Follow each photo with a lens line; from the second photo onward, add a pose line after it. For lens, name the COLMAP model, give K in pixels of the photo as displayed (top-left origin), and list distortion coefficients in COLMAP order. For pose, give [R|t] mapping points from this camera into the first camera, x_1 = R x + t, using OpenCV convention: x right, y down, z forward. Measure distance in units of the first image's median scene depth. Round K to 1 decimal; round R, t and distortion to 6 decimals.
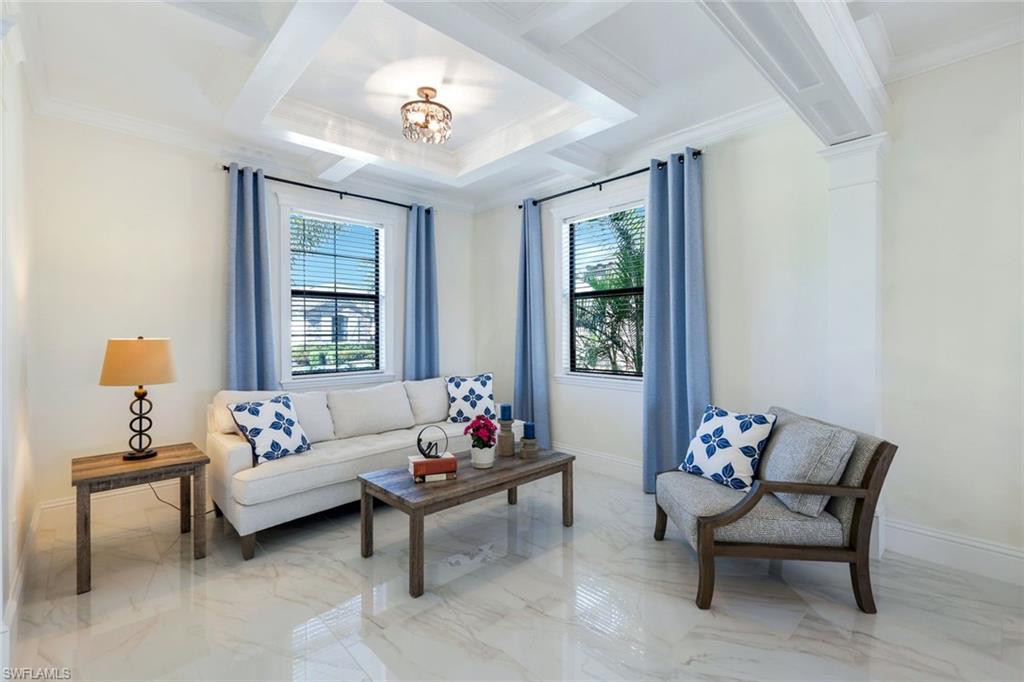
lens RADIAL K [[457.9, 0, 505.2], [0, 457.9, 335.1], [0, 0, 1]] dist [0.006870, -0.000257]
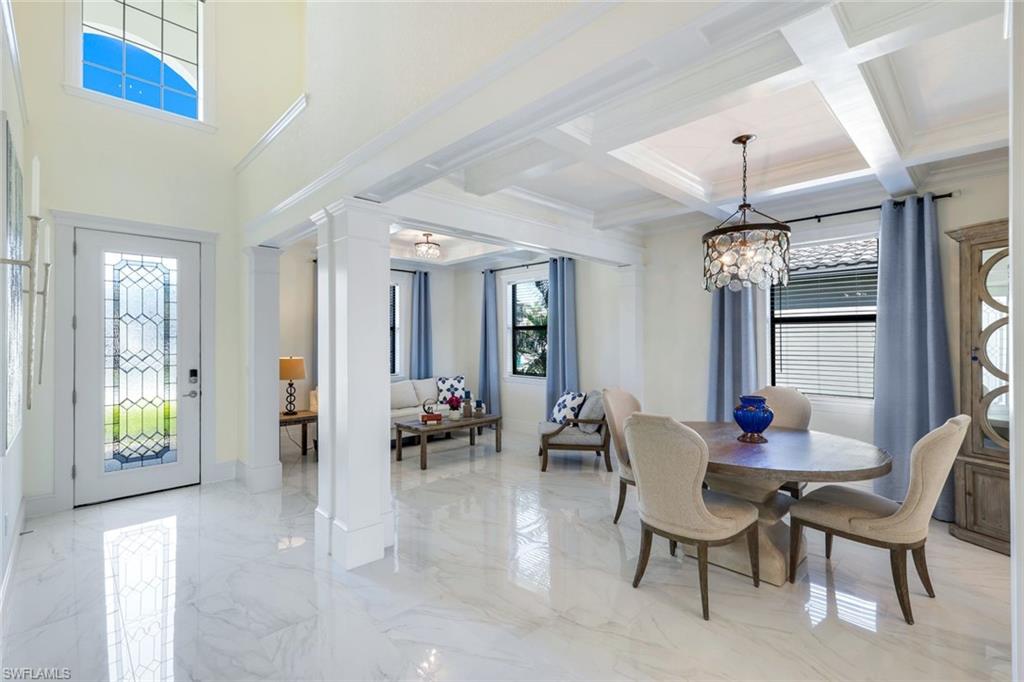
lens RADIAL K [[457.9, 0, 507.2], [0, 457.9, 334.4], [0, 0, 1]] dist [0.006870, -0.000257]
pose [[0.999730, 0.001415, 0.023186, 0.105305], [-0.001104, 0.999910, -0.013405, -0.051639], [-0.023202, 0.013376, 0.999641, -0.802231]]
